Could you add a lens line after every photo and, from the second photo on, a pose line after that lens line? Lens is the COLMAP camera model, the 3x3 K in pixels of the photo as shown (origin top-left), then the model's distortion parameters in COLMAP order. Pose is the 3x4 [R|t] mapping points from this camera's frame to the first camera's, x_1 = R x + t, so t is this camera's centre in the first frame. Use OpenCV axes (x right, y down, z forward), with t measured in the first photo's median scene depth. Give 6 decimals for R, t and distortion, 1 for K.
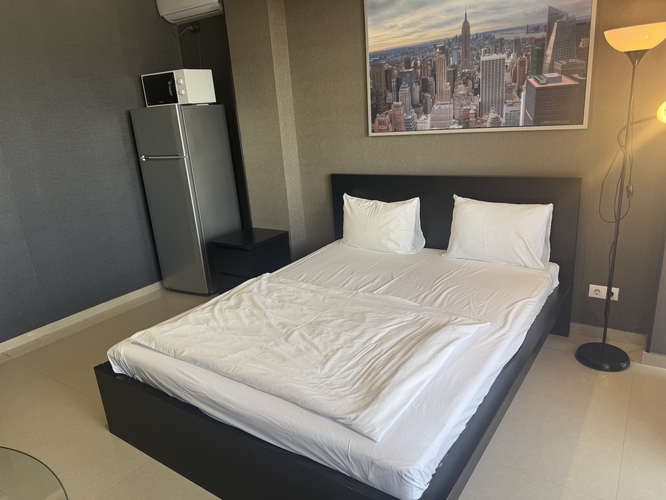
lens RADIAL K [[469.3, 0, 333.0], [0, 469.3, 250.0], [0, 0, 1]] dist [0.005266, -0.004726]
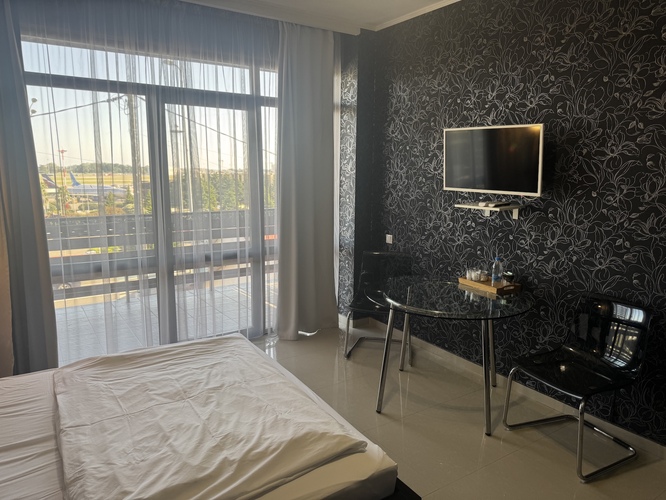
lens RADIAL K [[469.3, 0, 333.0], [0, 469.3, 250.0], [0, 0, 1]] dist [0.005266, -0.004726]
pose [[-0.922655, -0.000122, 0.385627, -0.507292], [0.164399, 0.904449, 0.393630, -0.316597], [-0.348828, 0.426581, -0.834474, 1.141921]]
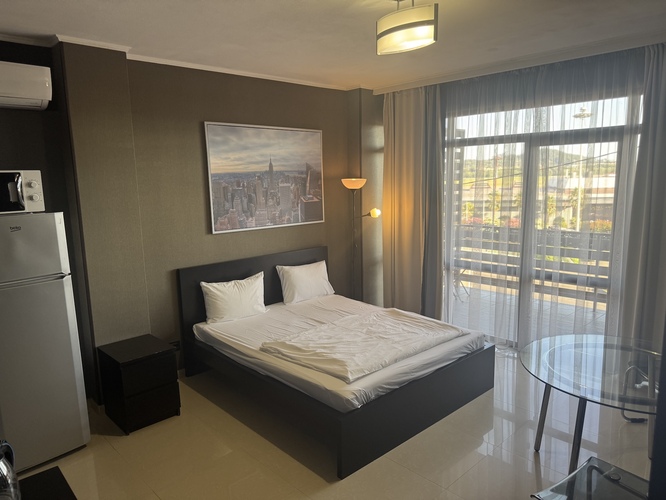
lens RADIAL K [[469.3, 0, 333.0], [0, 469.3, 250.0], [0, 0, 1]] dist [0.005266, -0.004726]
pose [[0.219939, -0.084832, 0.971818, -1.266834], [0.285827, 0.958094, 0.018946, -0.152541], [-0.932700, 0.273605, 0.234970, 0.465772]]
